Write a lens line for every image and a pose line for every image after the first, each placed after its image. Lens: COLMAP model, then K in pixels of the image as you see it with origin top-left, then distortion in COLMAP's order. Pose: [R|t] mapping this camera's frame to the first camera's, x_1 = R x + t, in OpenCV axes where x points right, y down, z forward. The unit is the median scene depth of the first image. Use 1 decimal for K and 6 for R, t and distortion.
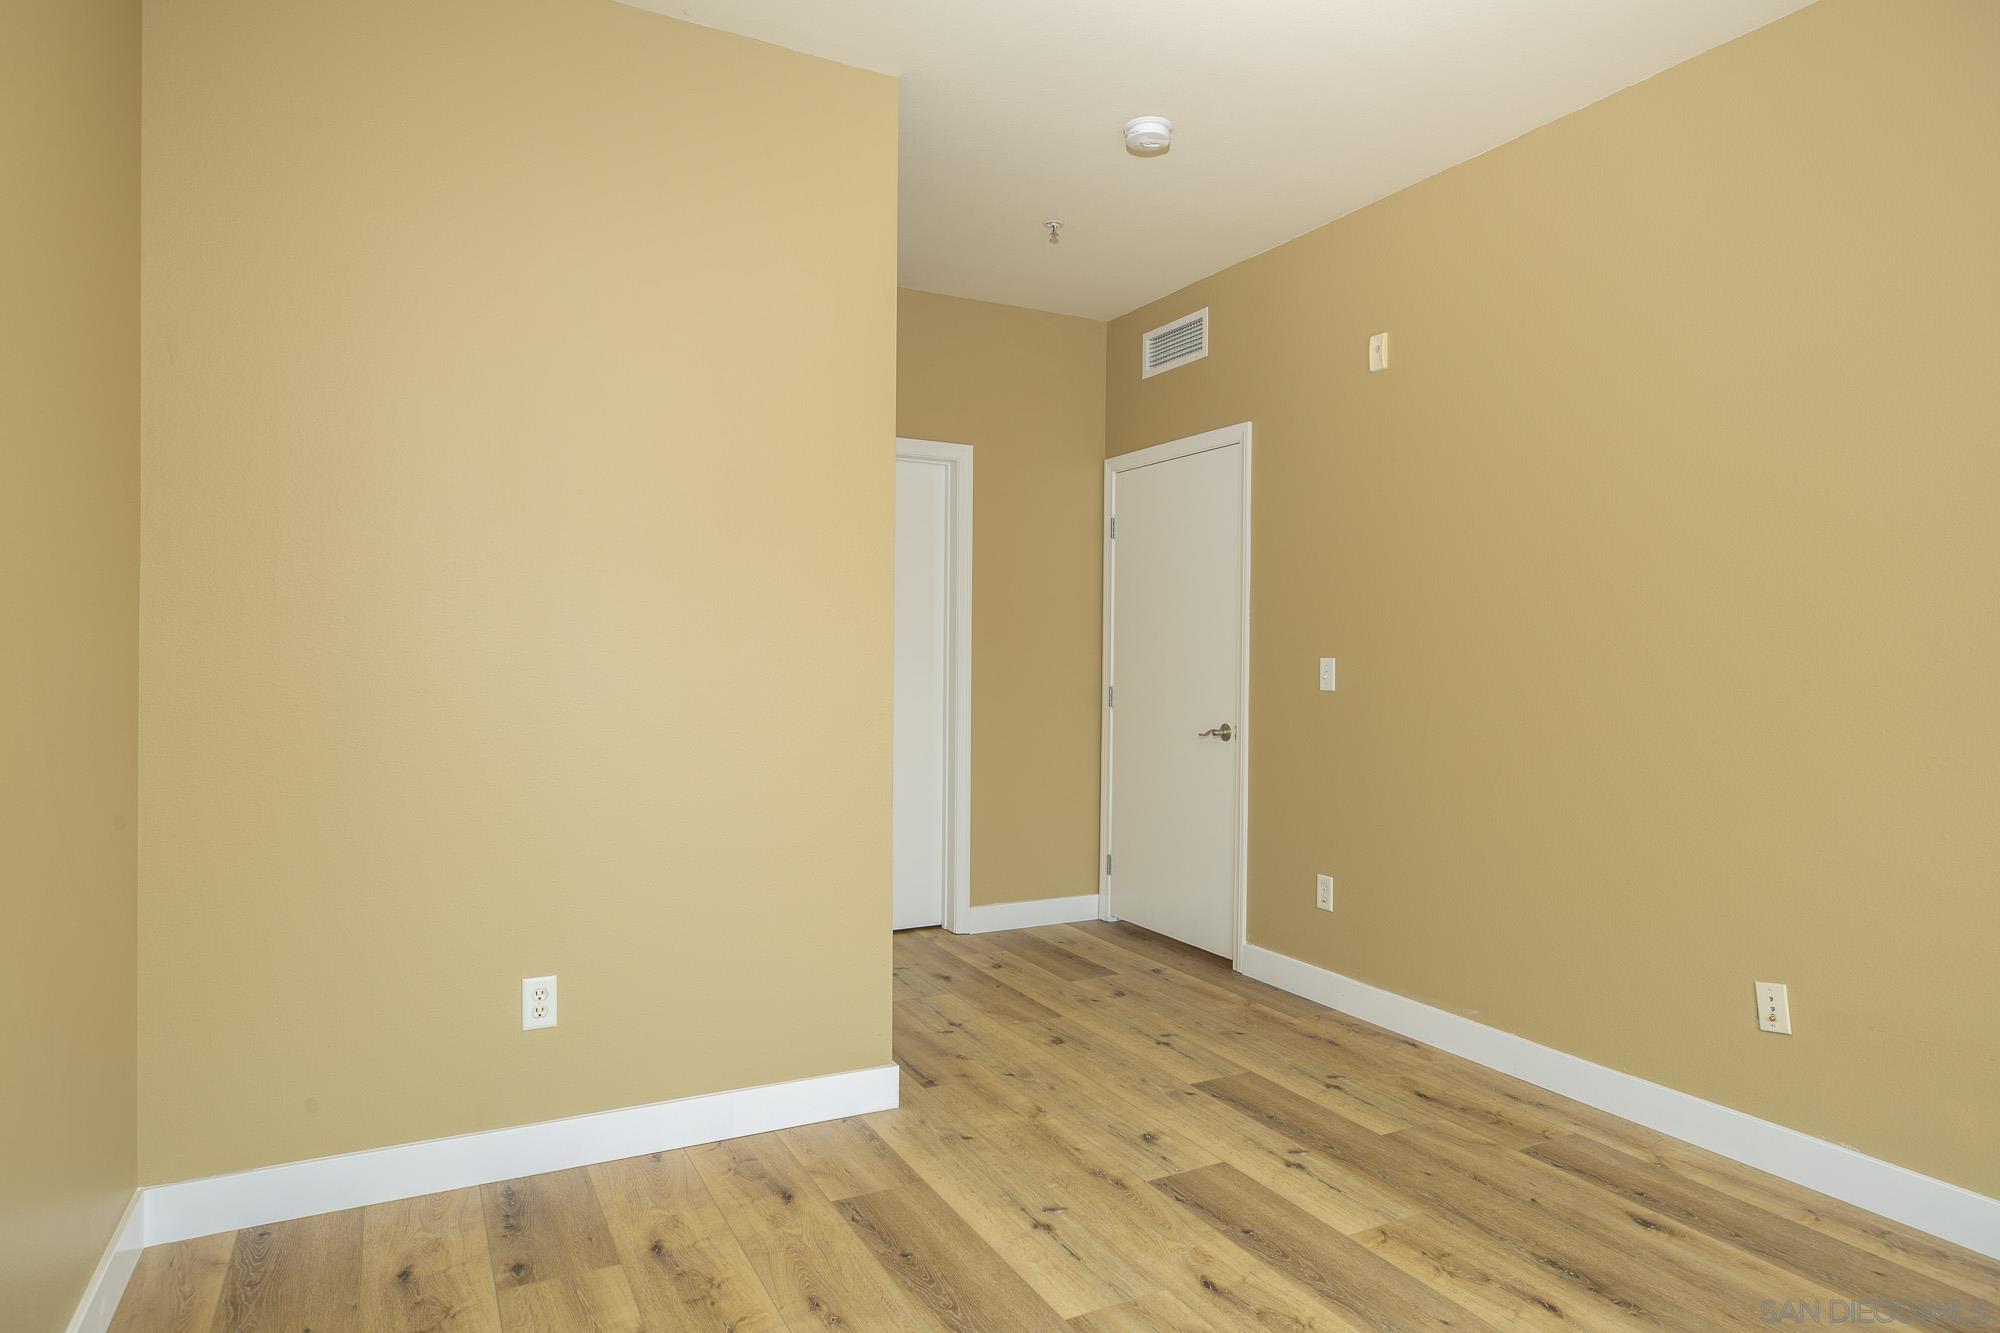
lens RADIAL K [[1153.8, 0, 1004.5], [0, 1153.8, 669.8], [0, 0, 1]] dist [-0.012502, 0.001163]
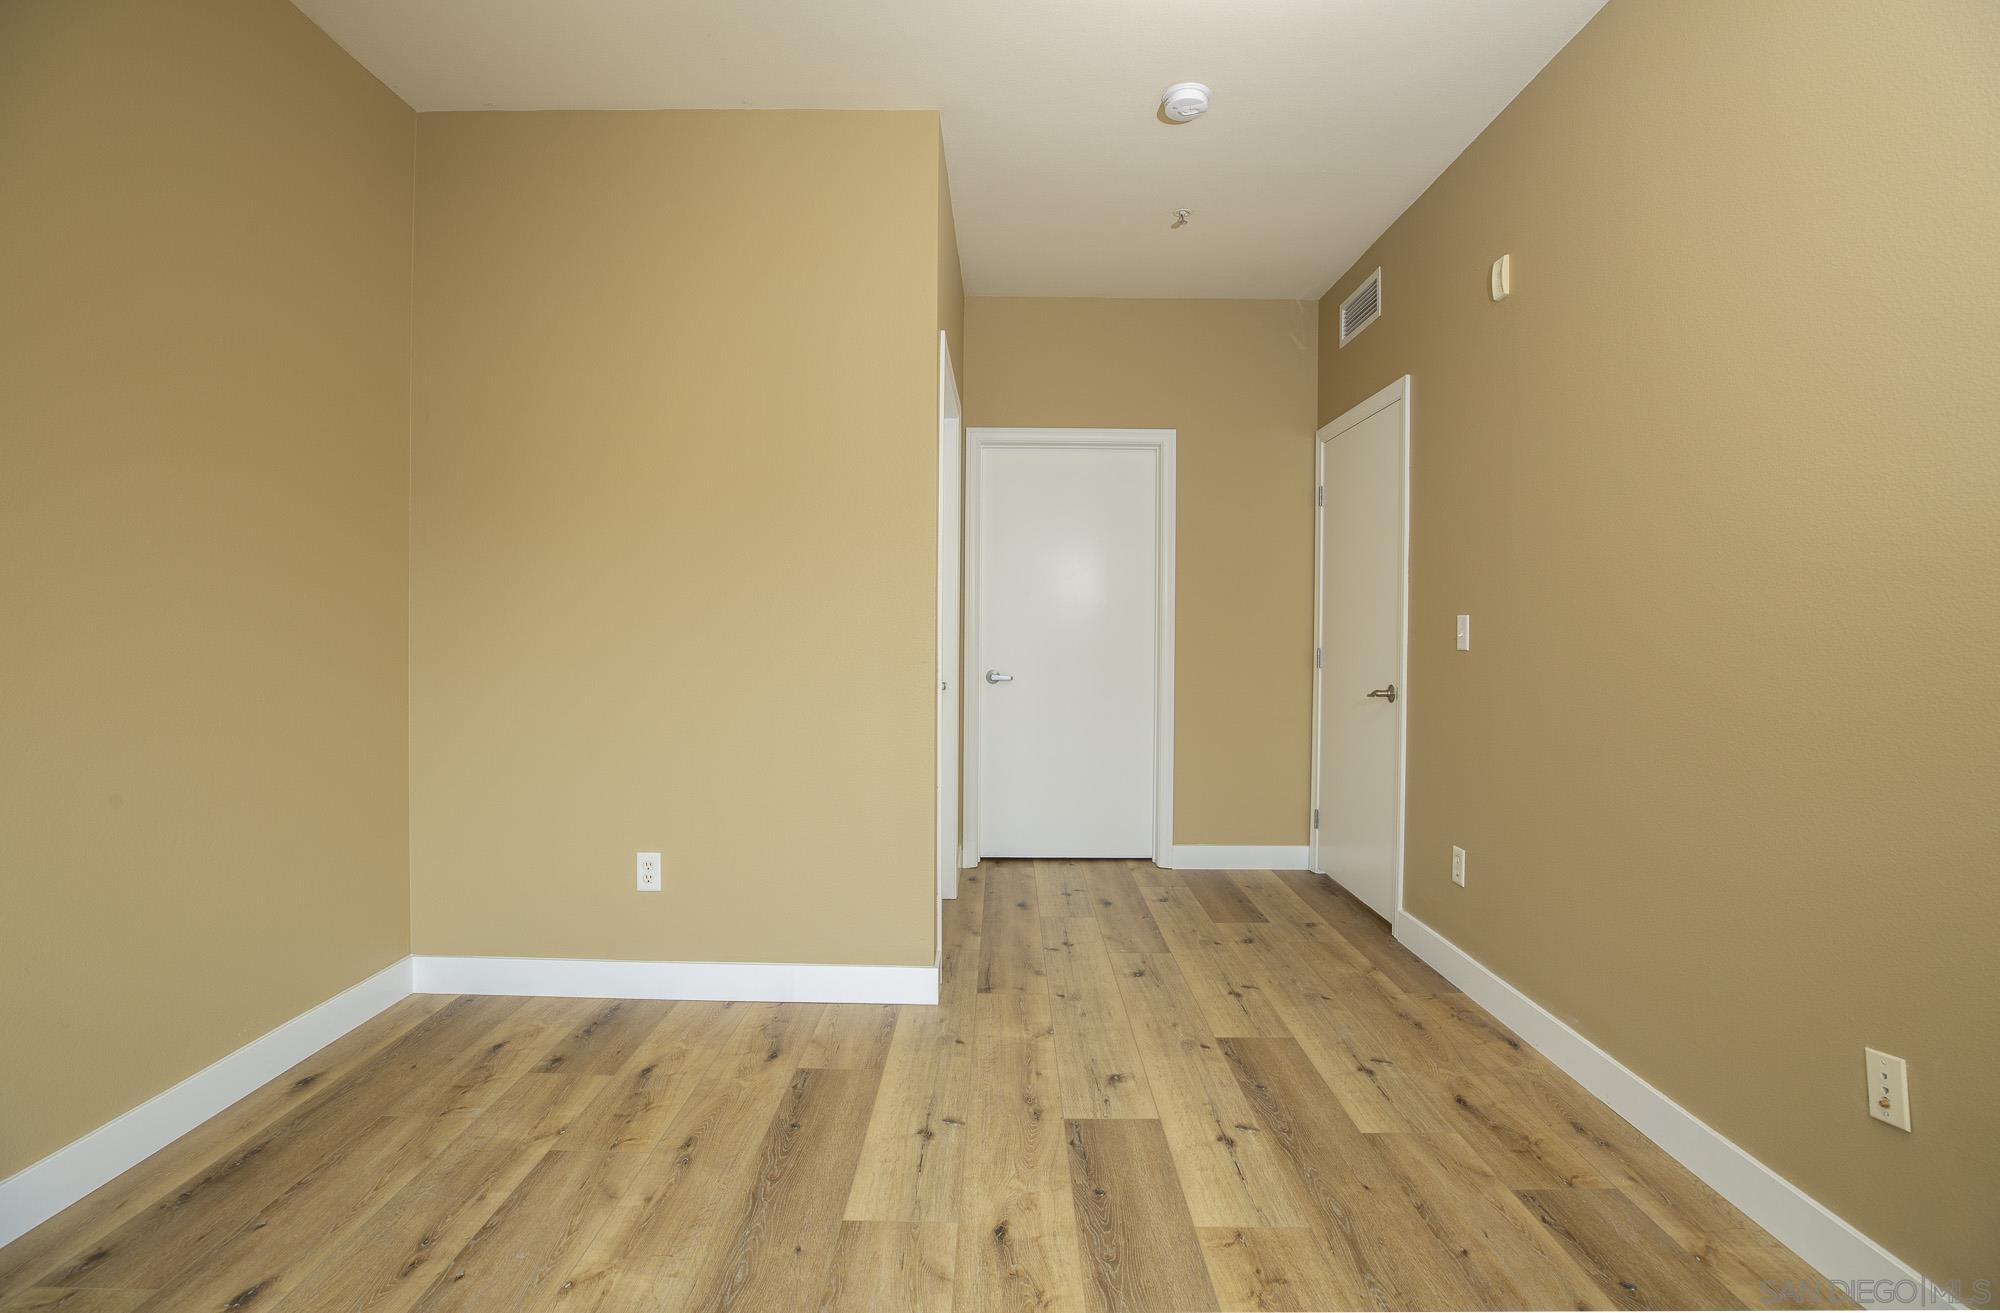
lens RADIAL K [[928.6, 0, 998.1], [0, 928.6, 644.6], [0, 0, 1]] dist [-0.042885, 0.012524]
pose [[0.879099, 0.005890, -0.476602, 0.423835], [-0.005378, 0.999983, 0.002440, 0.019393], [0.476608, 0.000418, 0.879116, 0.233513]]
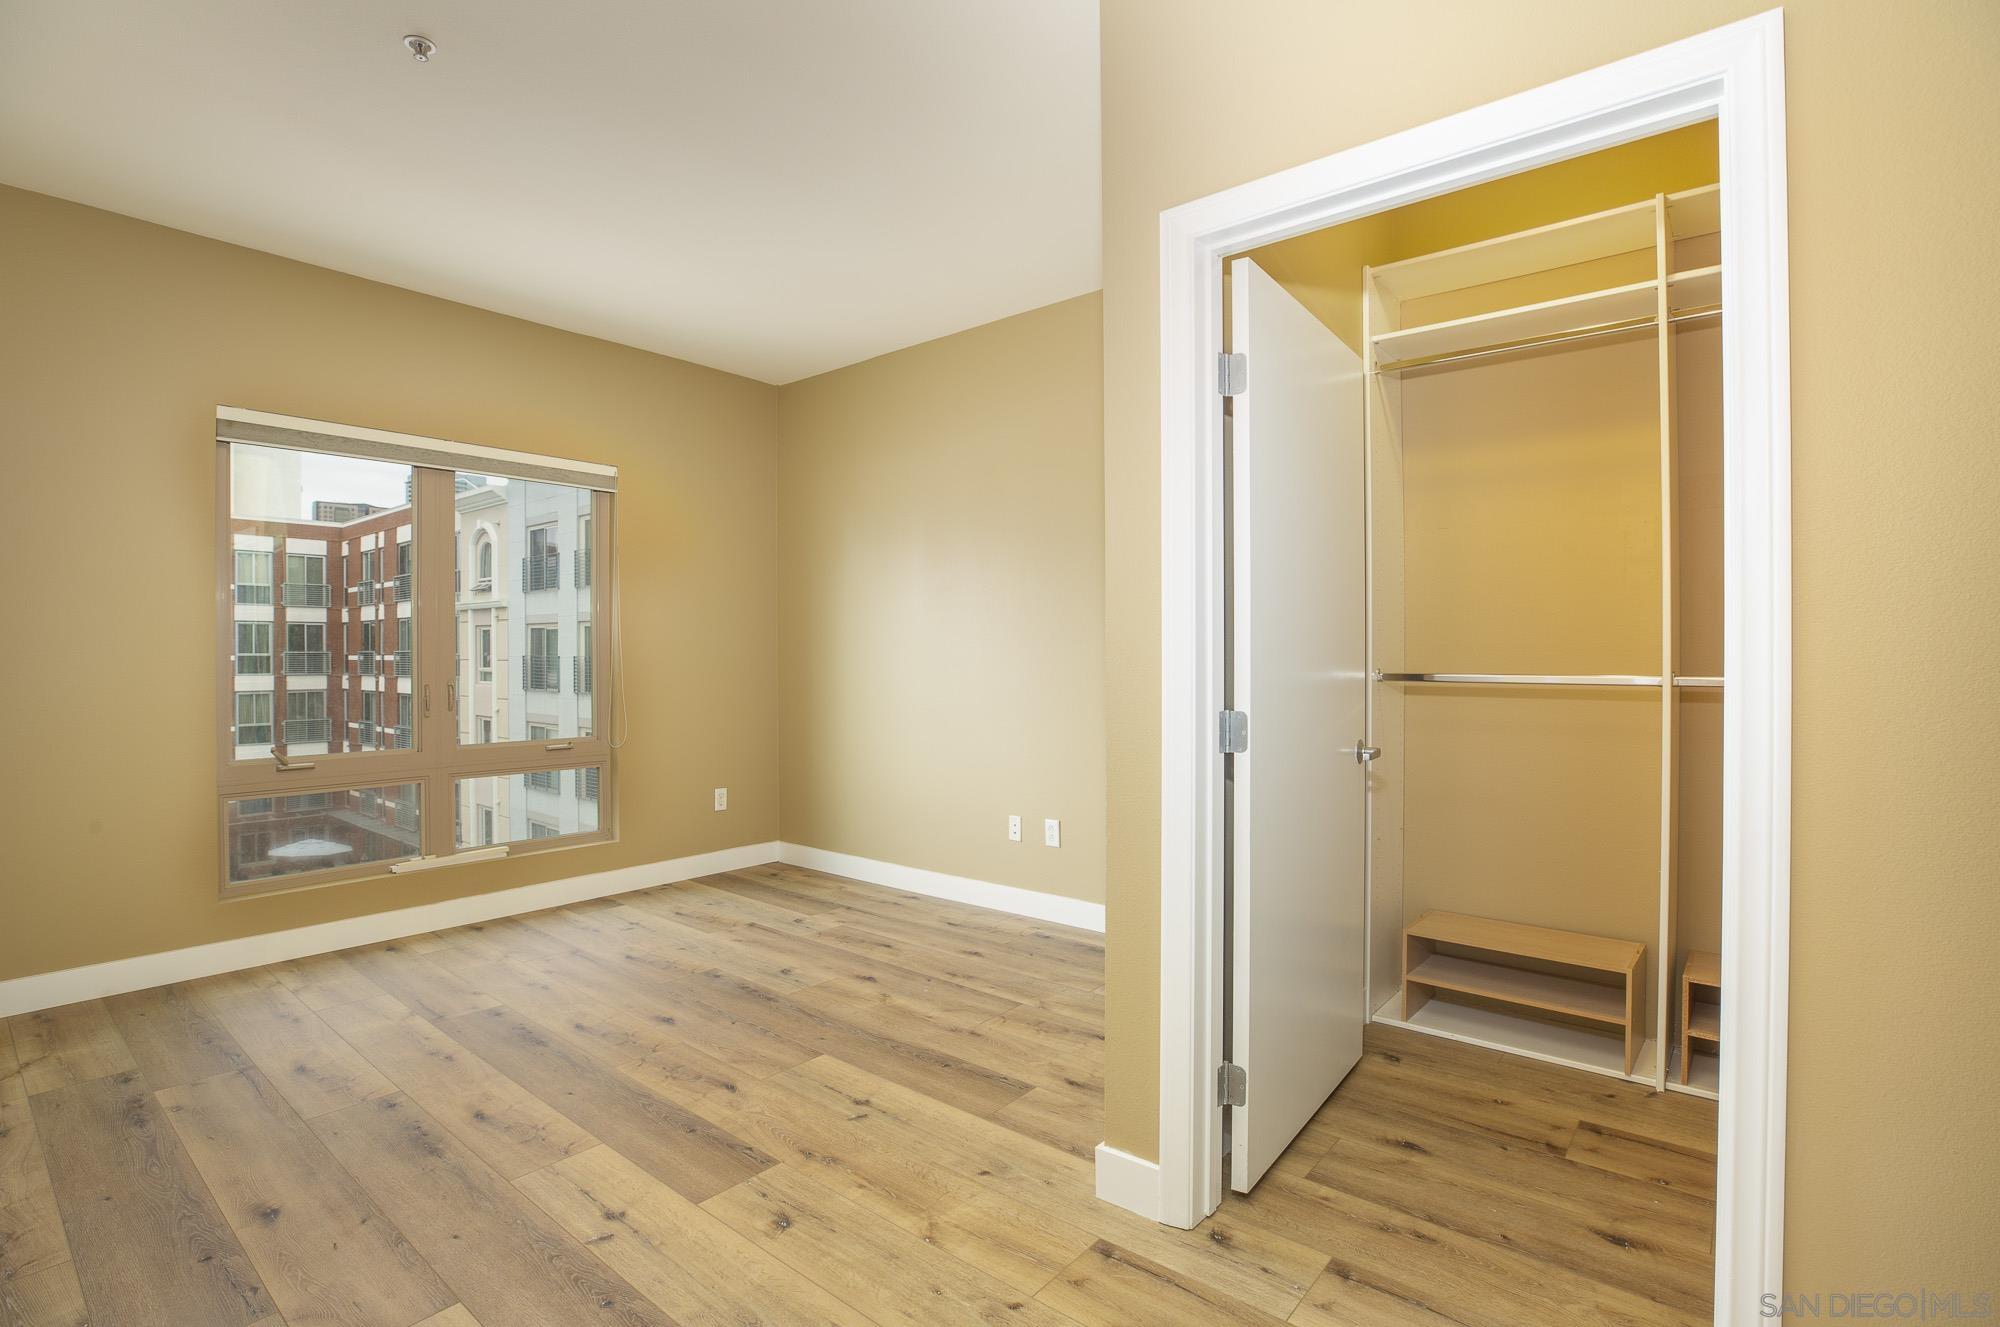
lens RADIAL K [[938.7, 0, 999.8], [0, 938.7, 654.6], [0, 0, 1]] dist [-0.045133, 0.013842]
pose [[-0.925828, -0.004309, -0.377920, 0.235685], [-0.007606, 0.999945, 0.007232, -0.009752], [0.377868, 0.009570, -0.925810, 1.683788]]
